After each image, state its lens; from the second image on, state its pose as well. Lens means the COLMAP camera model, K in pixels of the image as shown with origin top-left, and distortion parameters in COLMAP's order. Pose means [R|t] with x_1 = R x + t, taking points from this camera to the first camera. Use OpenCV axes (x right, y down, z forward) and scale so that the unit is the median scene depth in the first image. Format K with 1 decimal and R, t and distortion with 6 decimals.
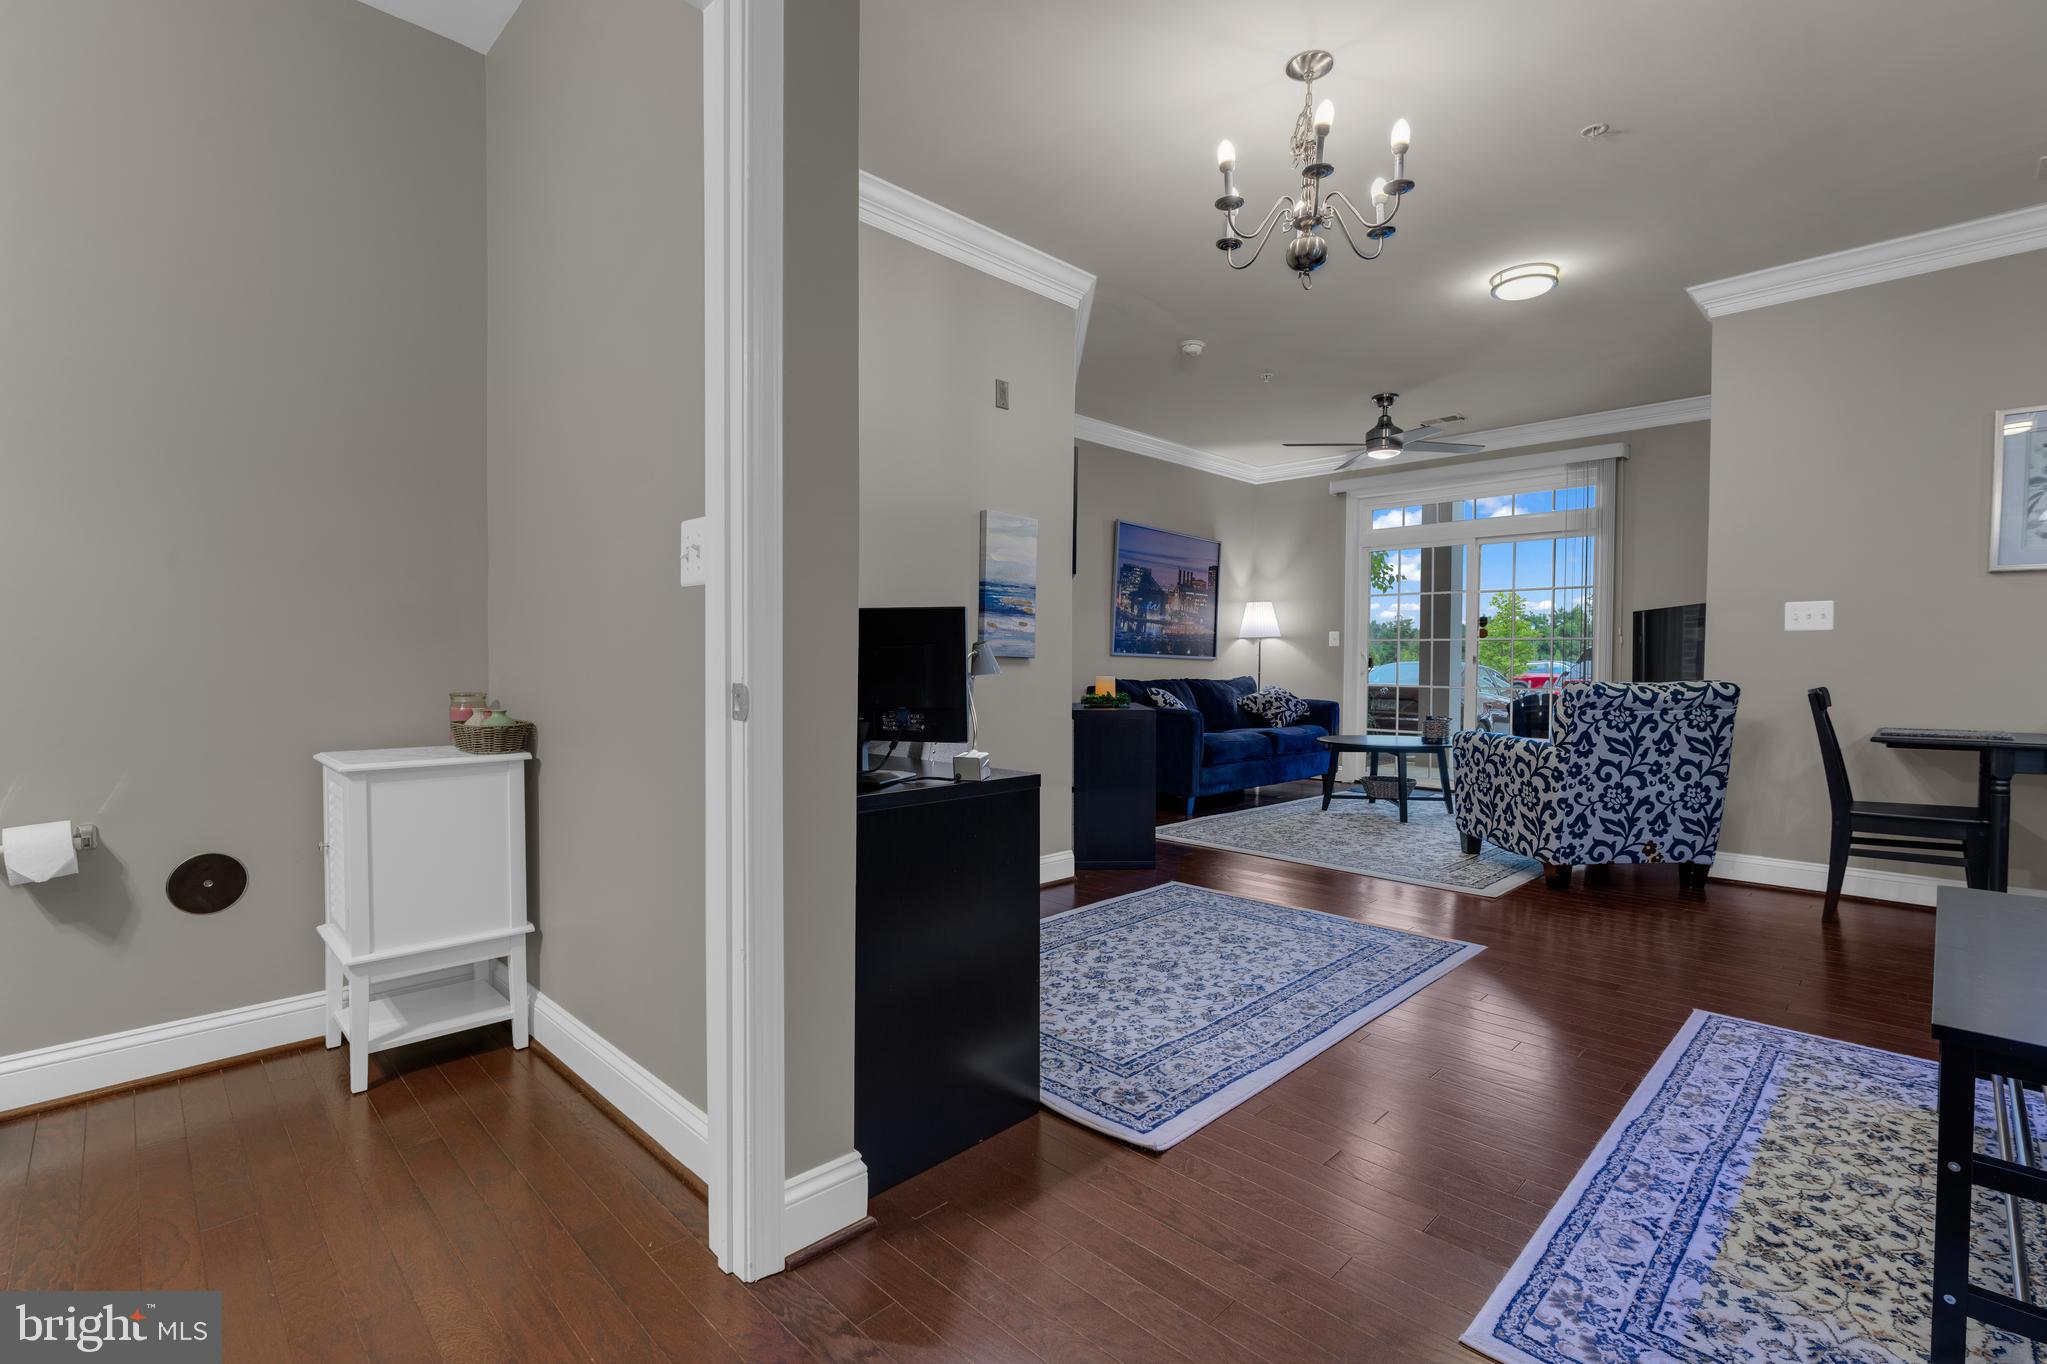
lens RADIAL K [[922.8, 0, 1038.5], [0, 922.8, 682.5], [0, 0, 1]] dist [-0.004041, -0.001772]
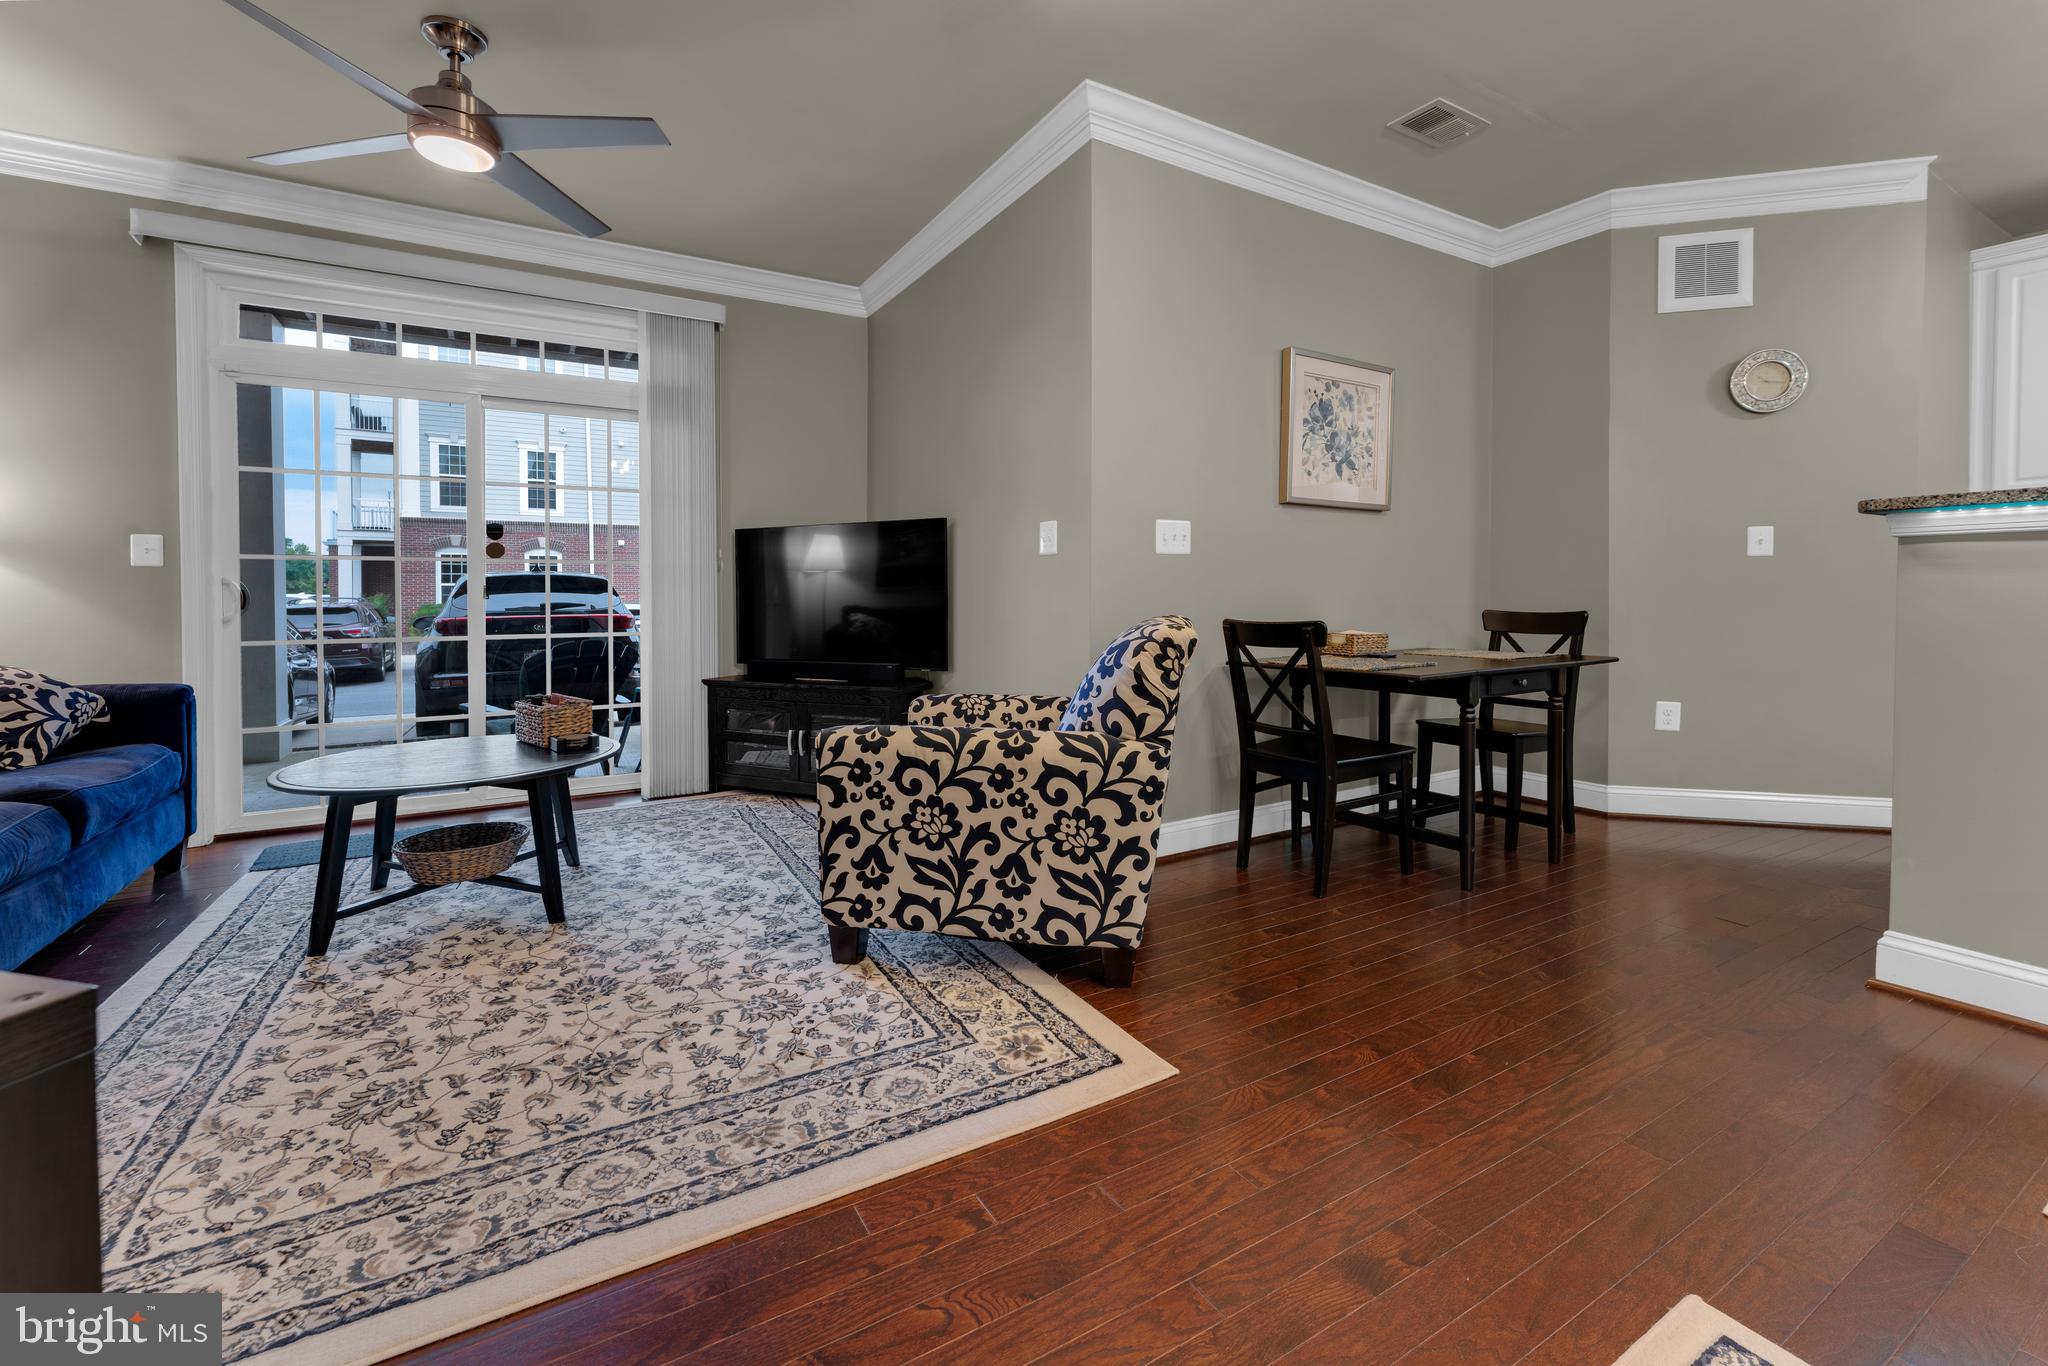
lens RADIAL K [[870.9, 0, 1041.1], [0, 870.9, 608.2], [0, 0, 1]] dist [-0.008305, 0.000063]
pose [[0.250502, -0.016673, 0.967973, 0.030622], [0.027753, 0.999564, 0.010035, -0.021666], [-0.967718, 0.024350, 0.250856, 1.037123]]
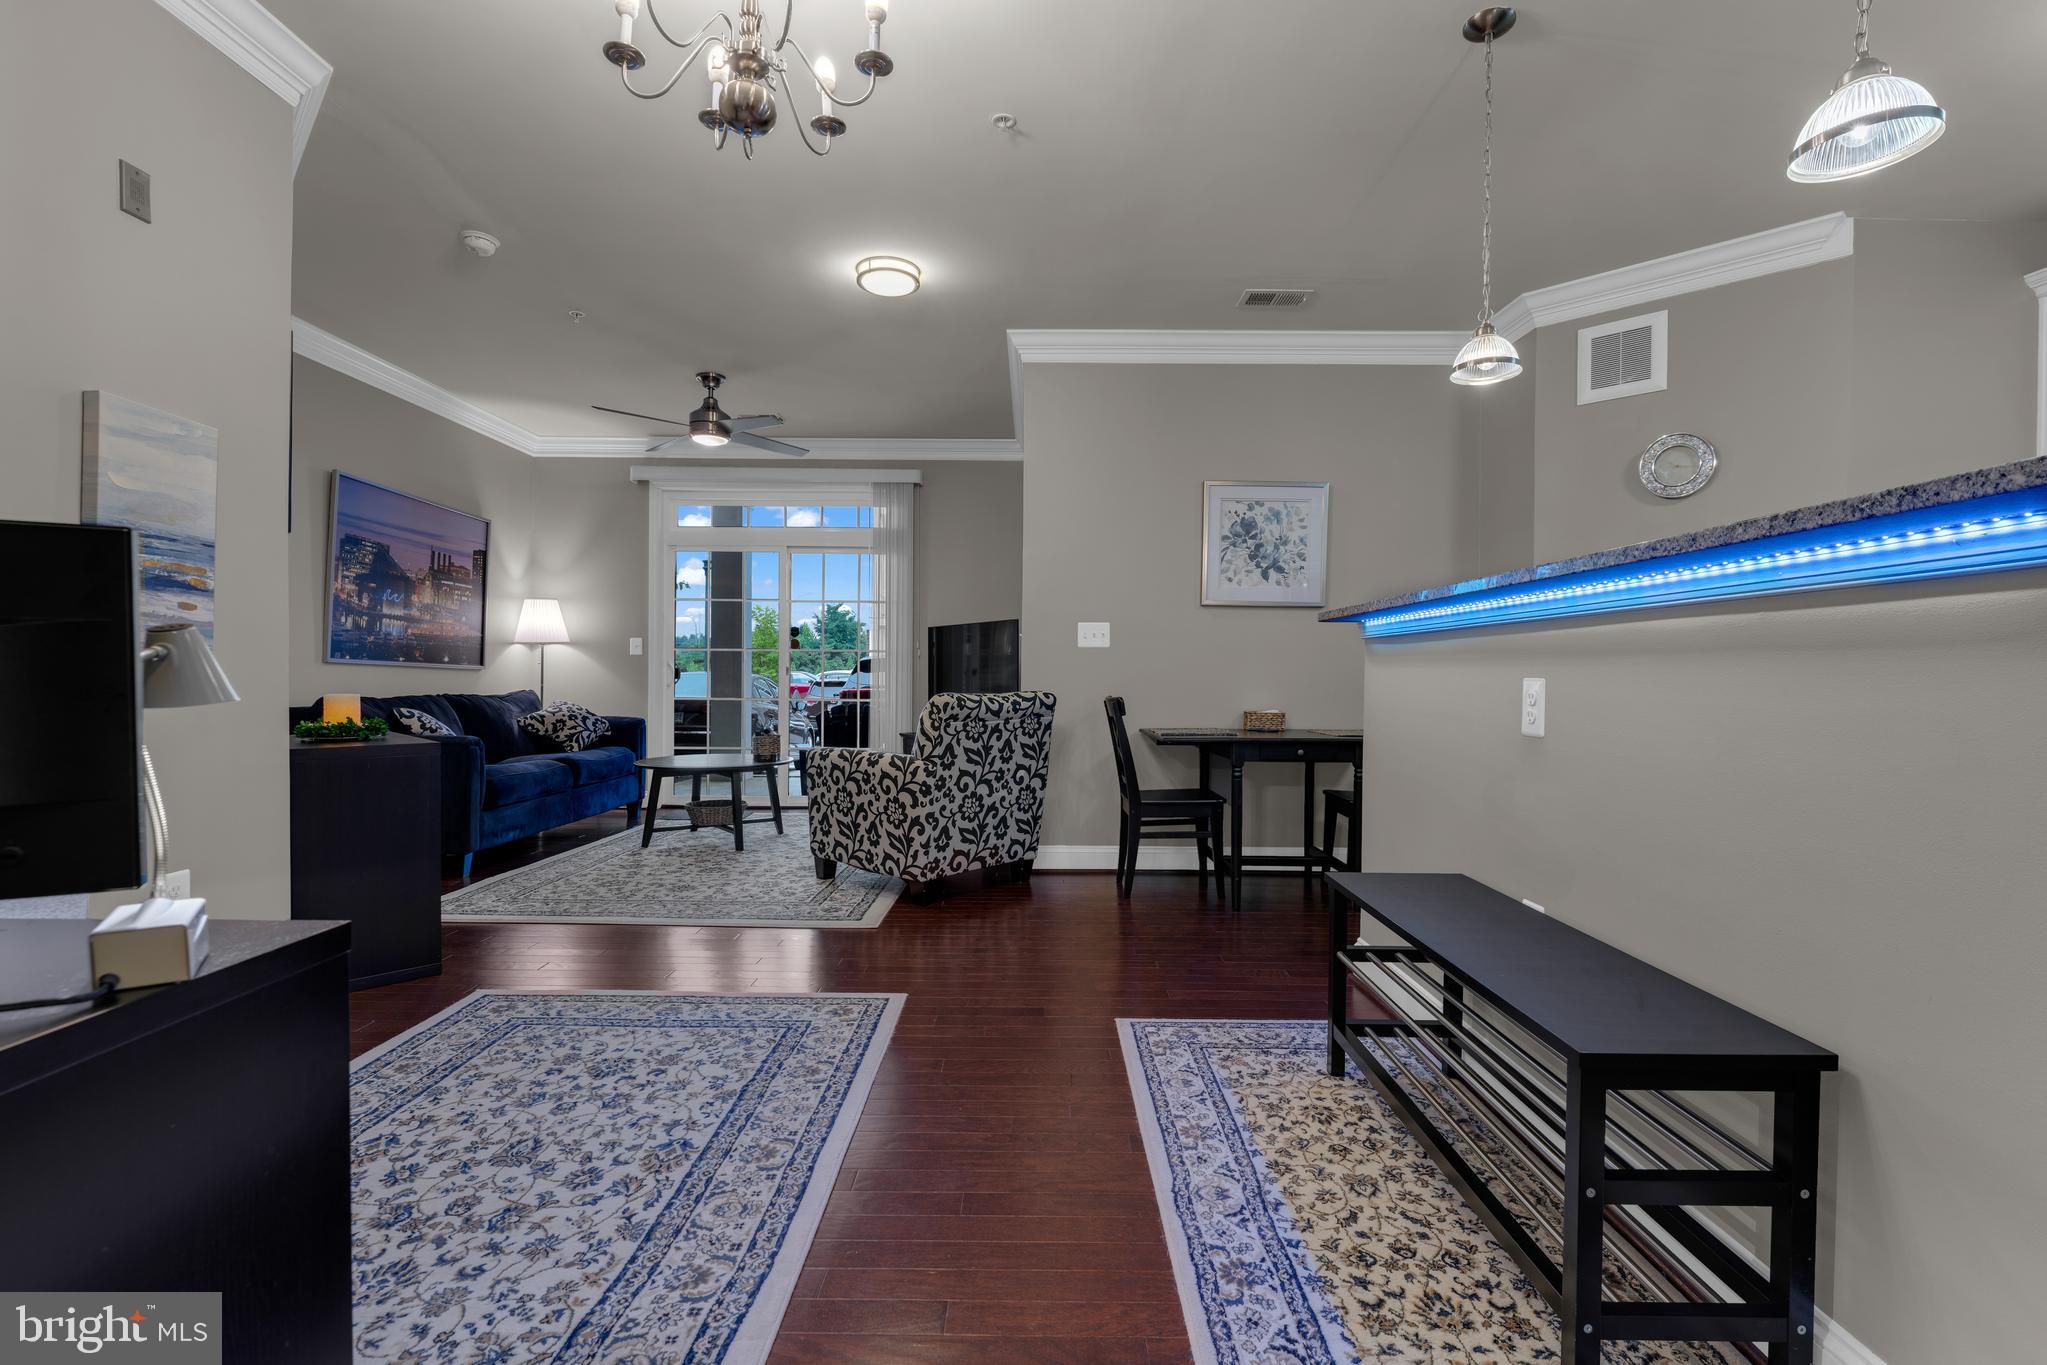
lens RADIAL K [[922.8, 0, 1034.8], [0, 922.8, 687.5], [0, 0, 1]] dist [-0.004041, -0.001772]
pose [[0.719976, -0.008142, 0.693951, -0.036195], [0.012247, 0.999925, -0.000974, -0.006220], [-0.693891, 0.009200, 0.720021, 0.238346]]
